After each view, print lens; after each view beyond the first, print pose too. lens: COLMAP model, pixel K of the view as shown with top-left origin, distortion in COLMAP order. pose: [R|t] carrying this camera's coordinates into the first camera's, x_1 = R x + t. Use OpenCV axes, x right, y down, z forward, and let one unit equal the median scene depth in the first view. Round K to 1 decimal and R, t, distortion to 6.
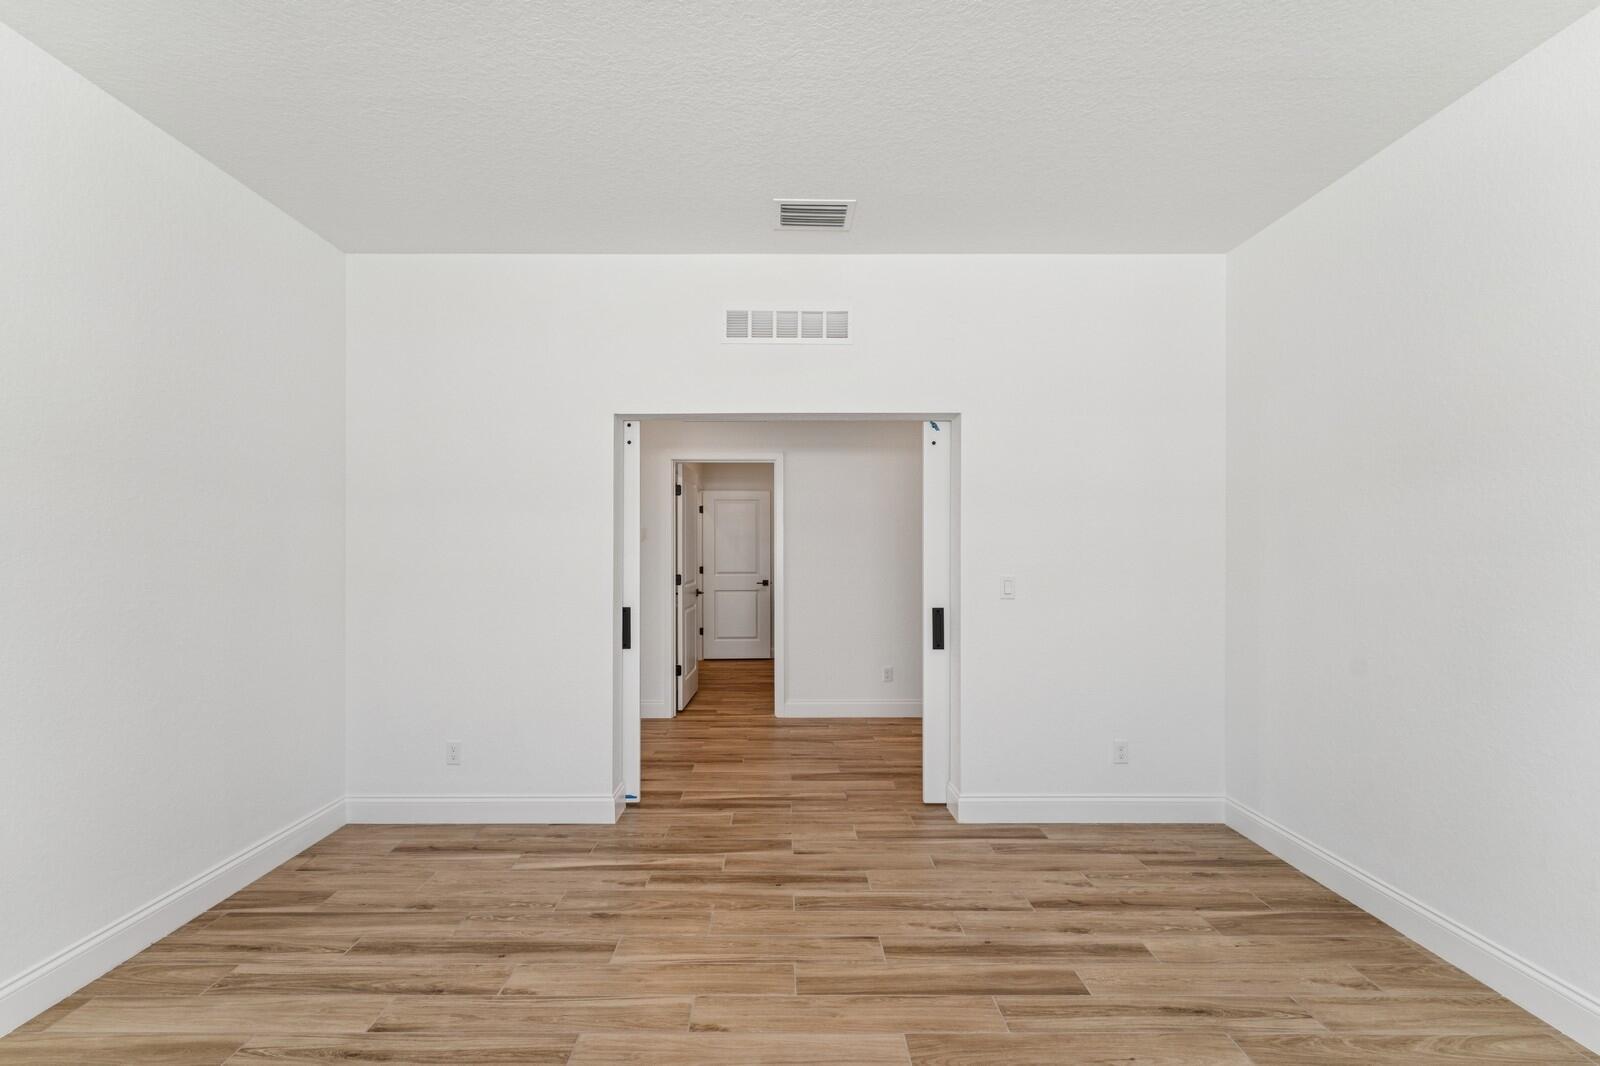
lens RADIAL K [[640.5, 0, 793.5], [0, 640.5, 537.2], [0, 0, 1]] dist [0.006309, -0.000331]
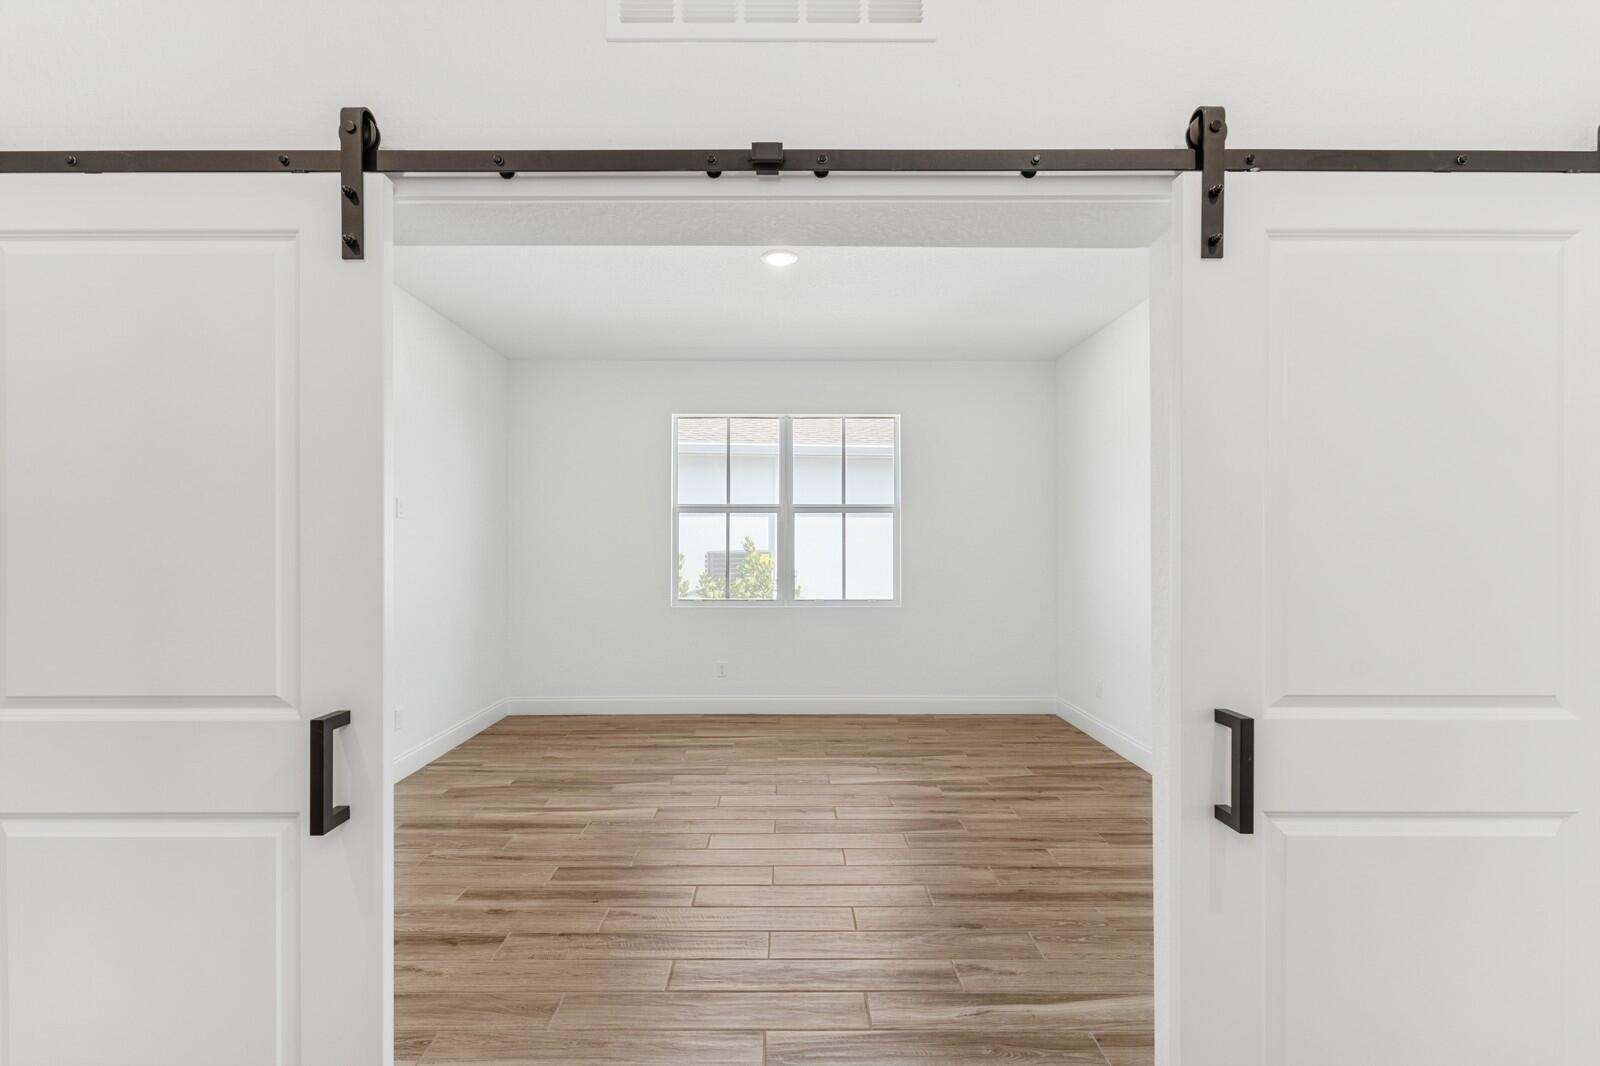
lens RADIAL K [[640.5, 0, 793.5], [0, 640.5, 537.2], [0, 0, 1]] dist [0.006309, -0.000331]
pose [[-0.999991, -0.000346, 0.004221, -0.041399], [-0.000479, 0.999506, -0.031416, 0.042586], [-0.004208, -0.031418, -0.999497, 2.155719]]
